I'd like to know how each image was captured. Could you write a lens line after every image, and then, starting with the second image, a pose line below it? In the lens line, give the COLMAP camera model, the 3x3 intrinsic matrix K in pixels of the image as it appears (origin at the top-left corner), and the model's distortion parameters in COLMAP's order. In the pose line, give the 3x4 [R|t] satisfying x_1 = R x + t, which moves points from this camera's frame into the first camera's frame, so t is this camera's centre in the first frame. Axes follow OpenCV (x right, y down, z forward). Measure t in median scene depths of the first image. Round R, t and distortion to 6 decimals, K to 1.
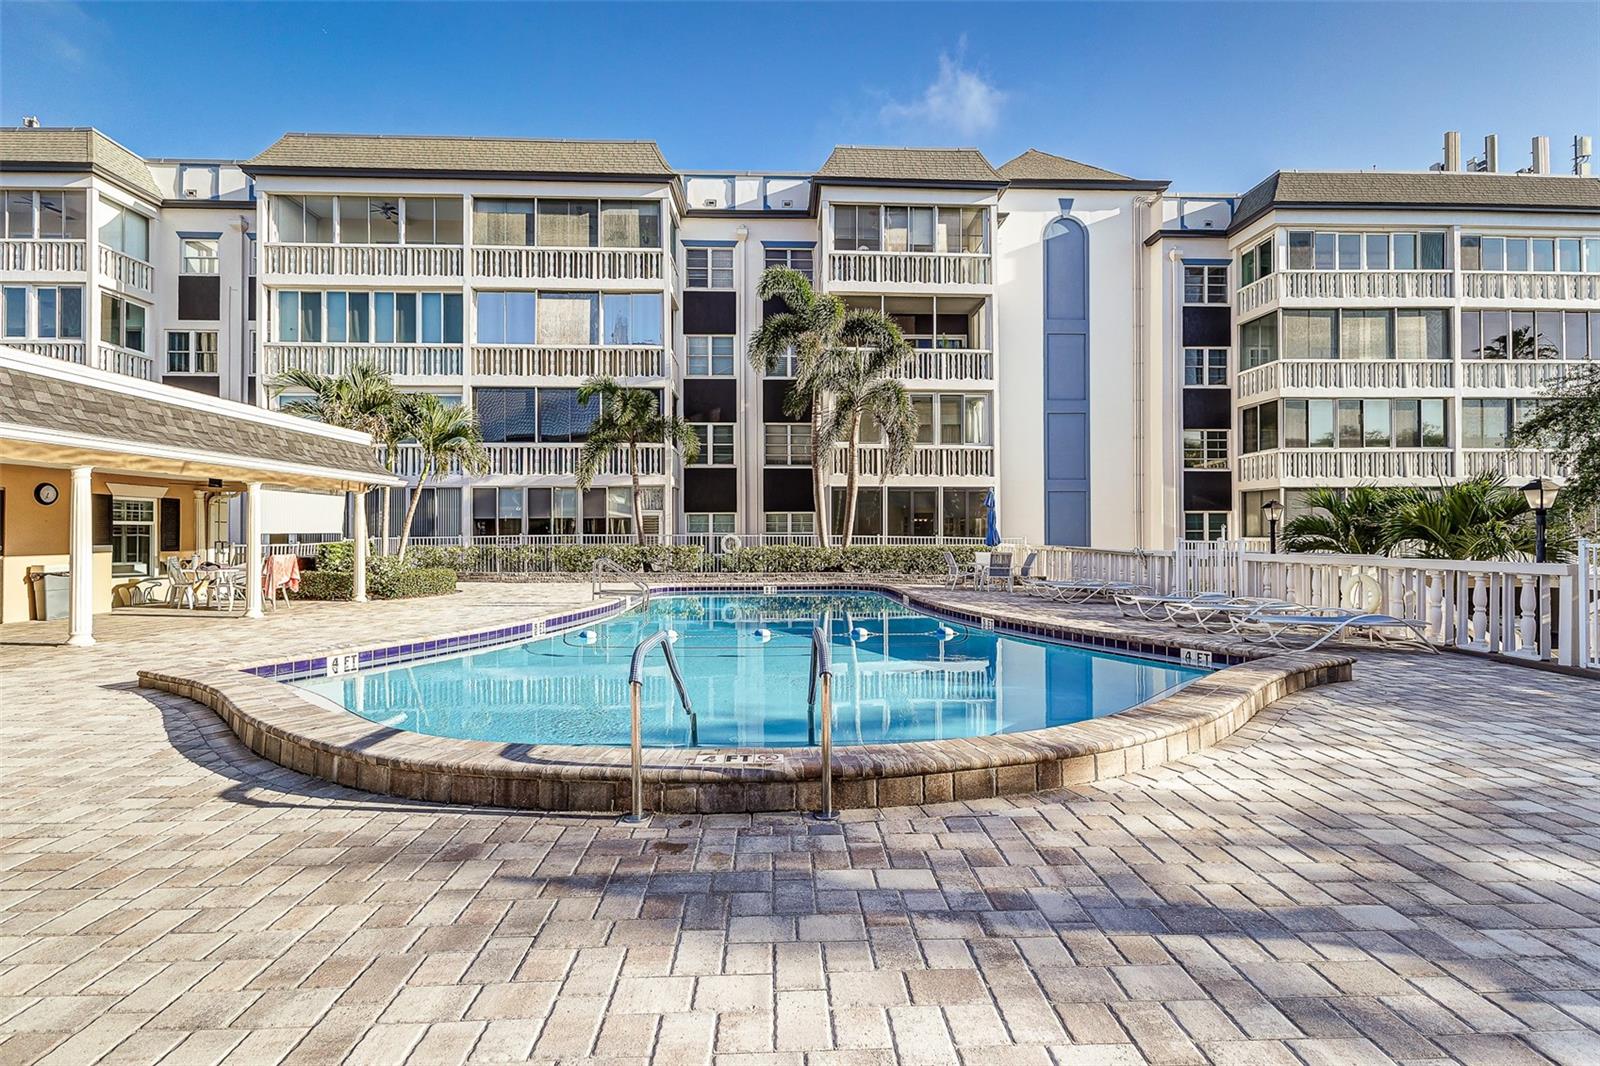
lens RADIAL K [[697.9, 0, 800.1], [0, 697.9, 529.8], [0, 0, 1]] dist [0.007626, -0.001805]
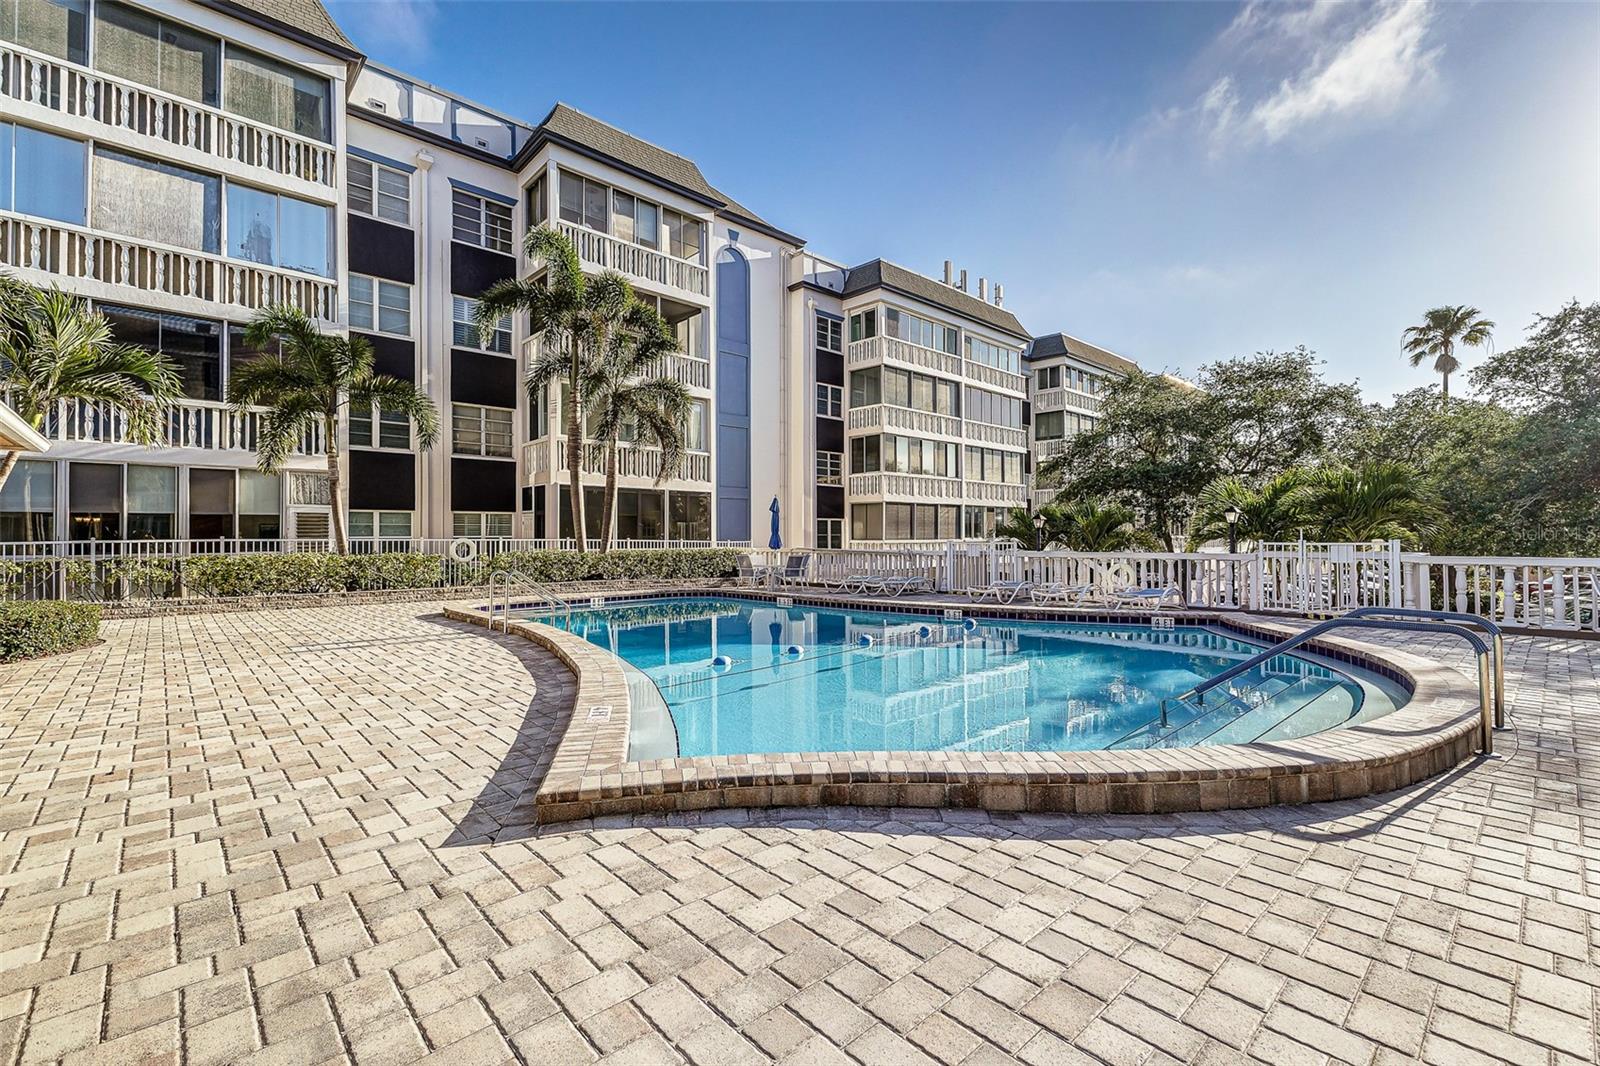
lens RADIAL K [[697.9, 0, 804.6], [0, 697.9, 534.3], [0, 0, 1]] dist [0.007626, -0.001805]
pose [[0.754773, 0.001532, 0.655984, -0.275464], [-0.002538, 0.999997, 0.000584, 0.000223], [-0.655981, -0.002106, 0.754775, 0.112557]]
